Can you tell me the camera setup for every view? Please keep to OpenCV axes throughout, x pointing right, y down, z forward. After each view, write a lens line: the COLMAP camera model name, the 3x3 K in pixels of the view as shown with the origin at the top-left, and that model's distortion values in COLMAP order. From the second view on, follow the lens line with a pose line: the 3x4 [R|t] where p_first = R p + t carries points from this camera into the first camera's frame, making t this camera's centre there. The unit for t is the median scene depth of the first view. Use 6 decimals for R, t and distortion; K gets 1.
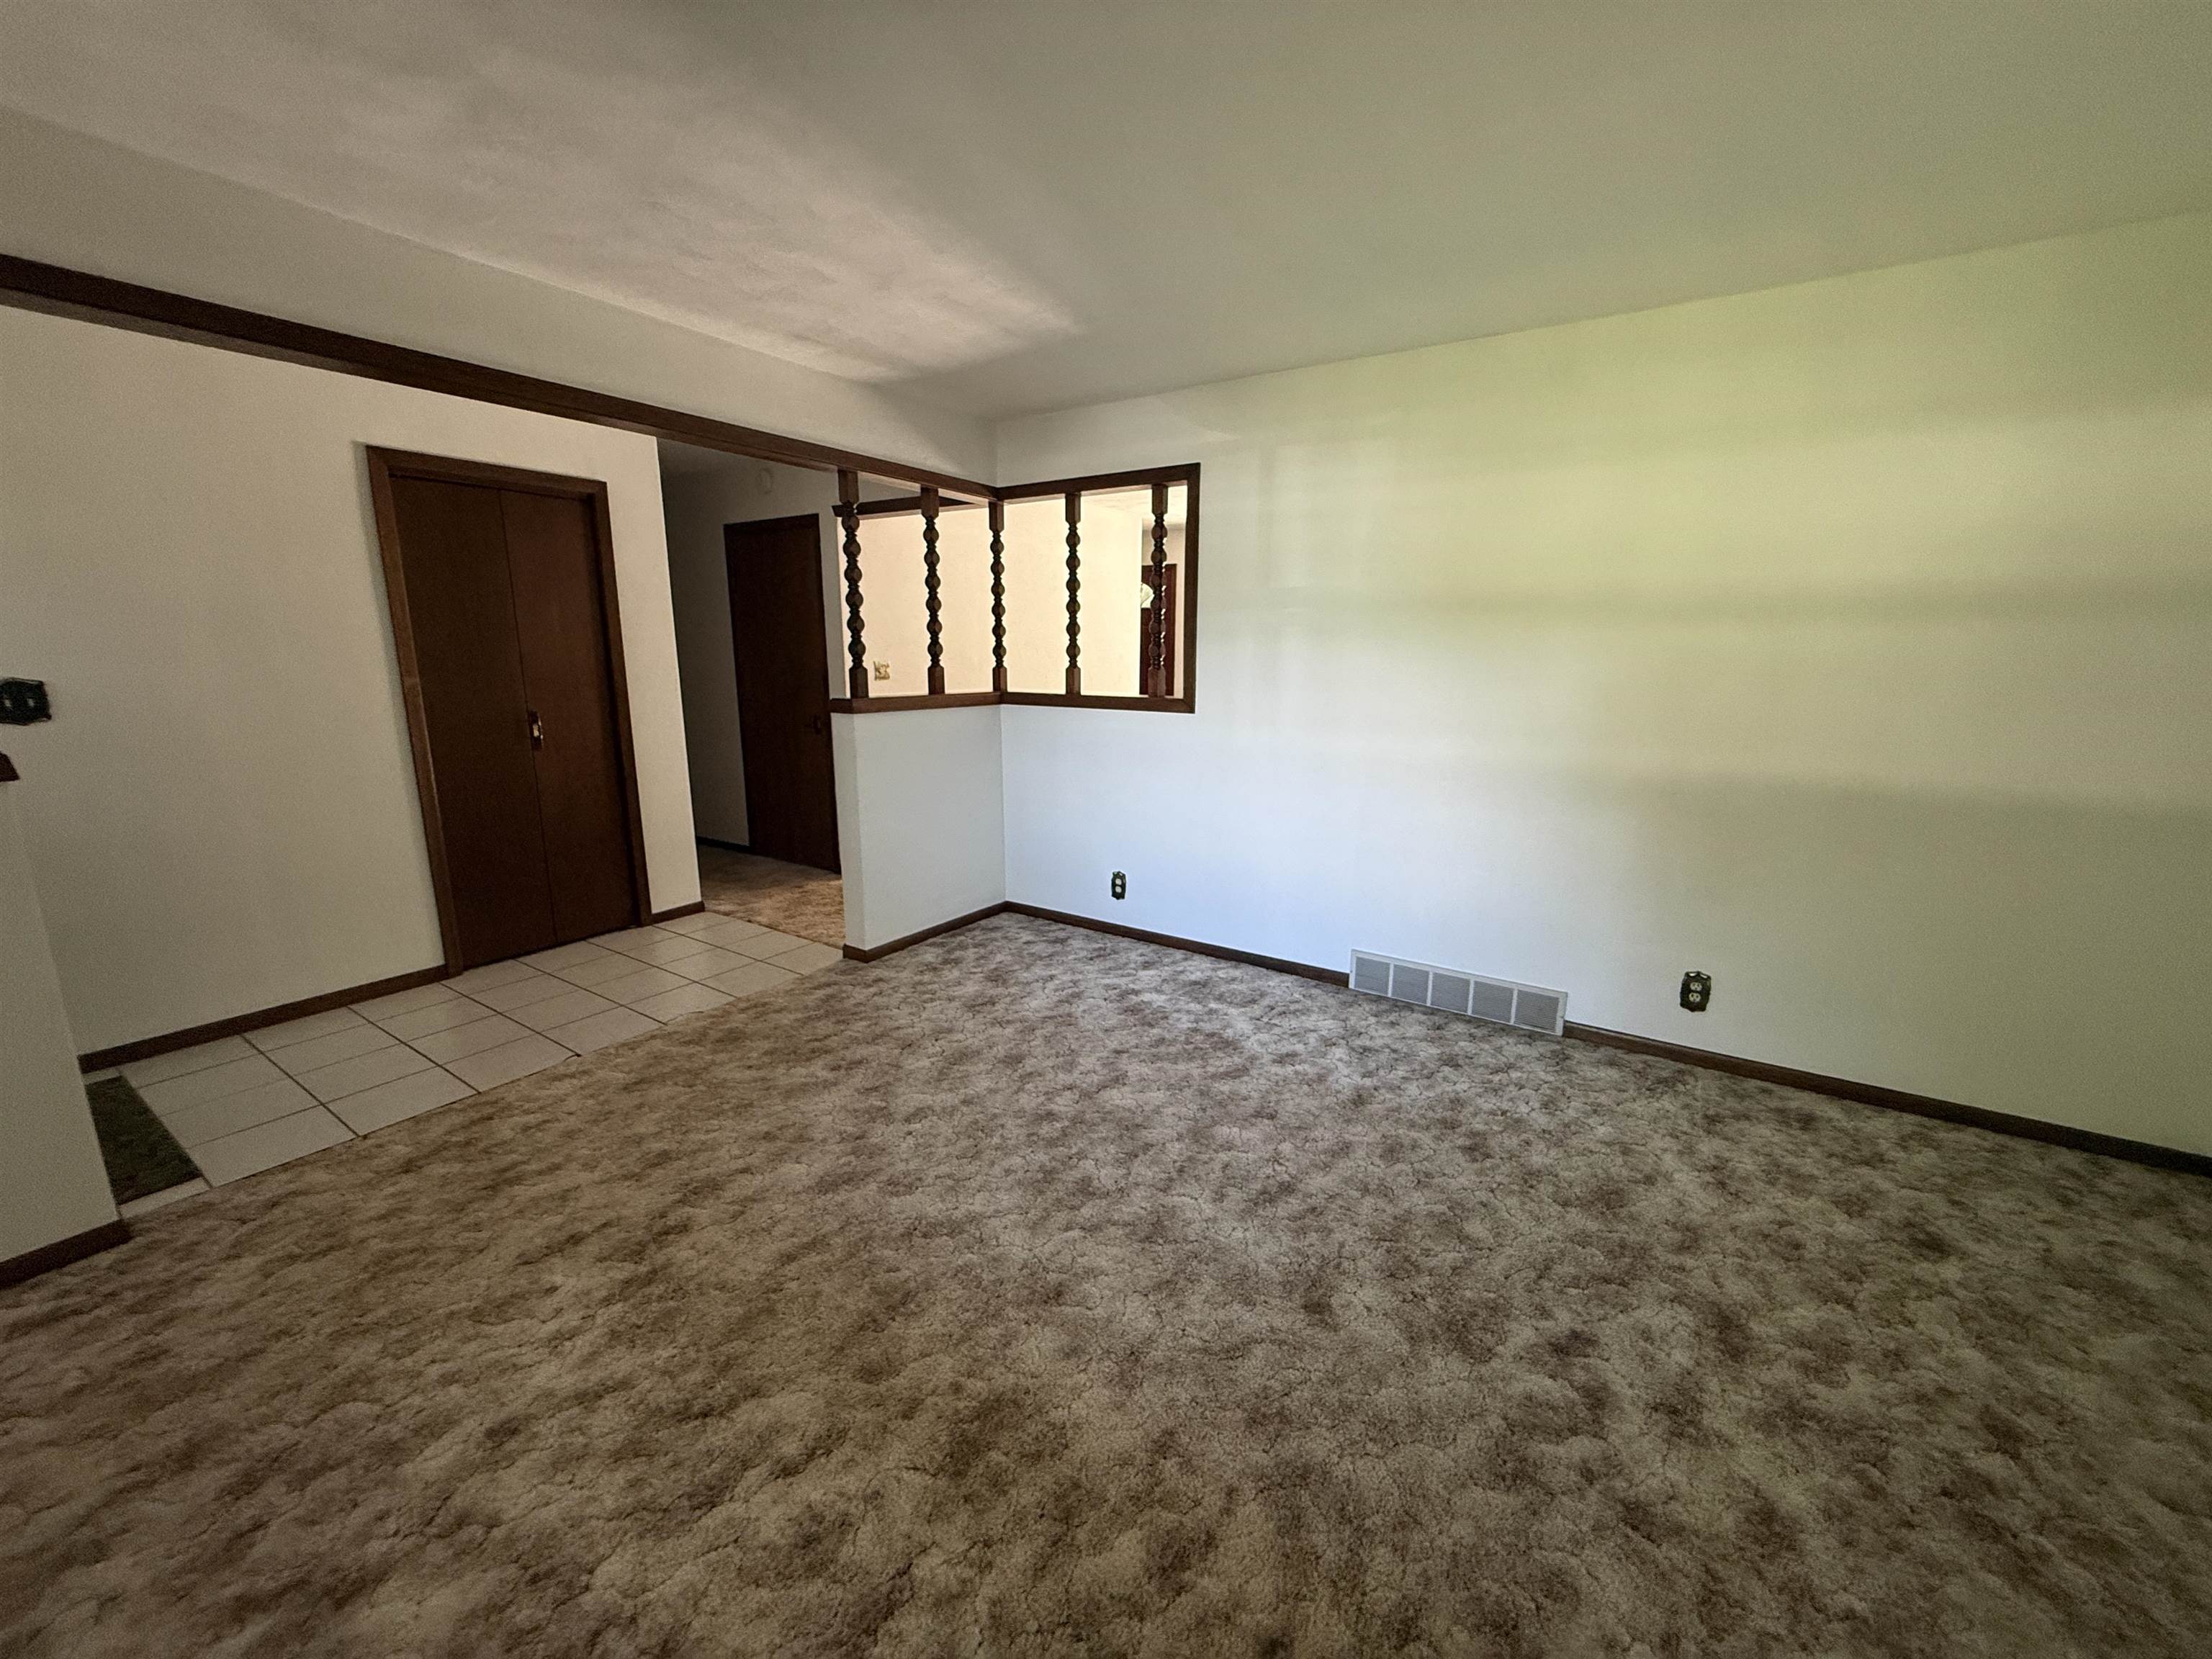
lens RADIAL K [[882.5, 0, 1104.8], [0, 882.5, 829.4], [0, 0, 1]] dist [-0.000732, -0.000551]
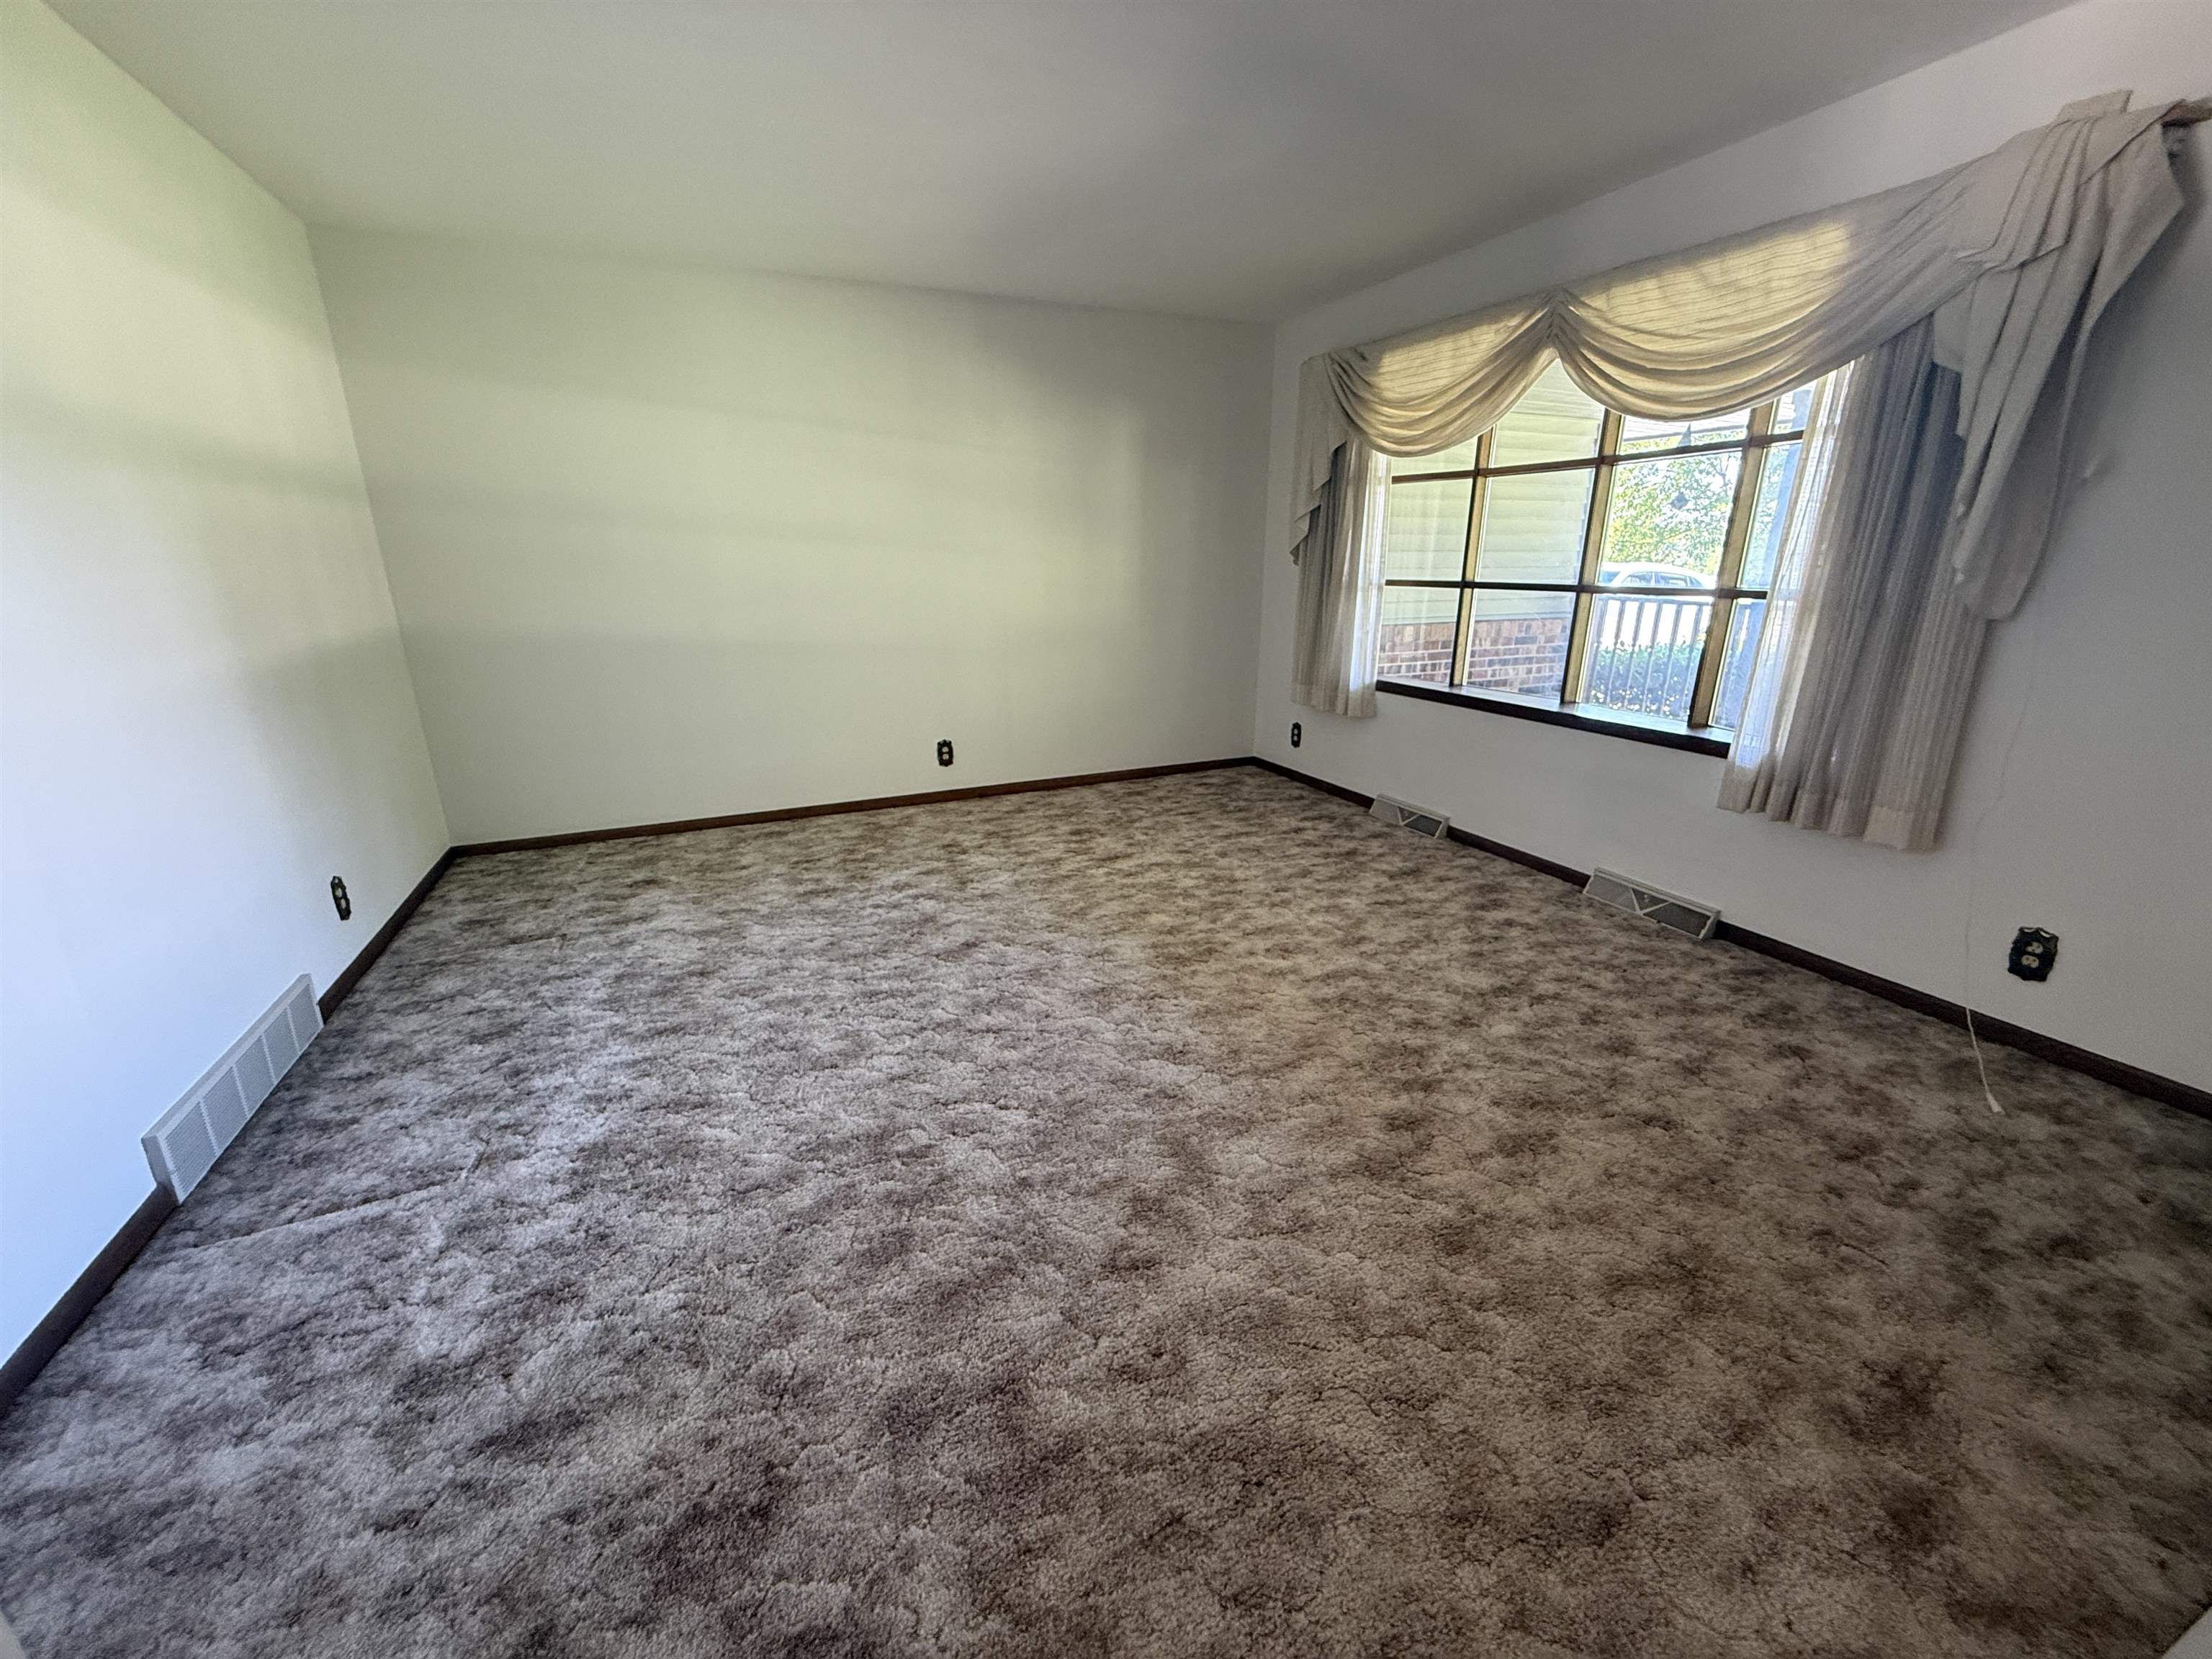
lens RADIAL K [[882.5, 0, 1101.5], [0, 882.5, 830.8], [0, 0, 1]] dist [-0.000732, -0.000551]
pose [[-0.843634, -0.160360, 0.512411, -0.549941], [0.111612, 0.881132, 0.459510, -0.252699], [-0.525189, 0.444850, -0.725455, 1.448361]]
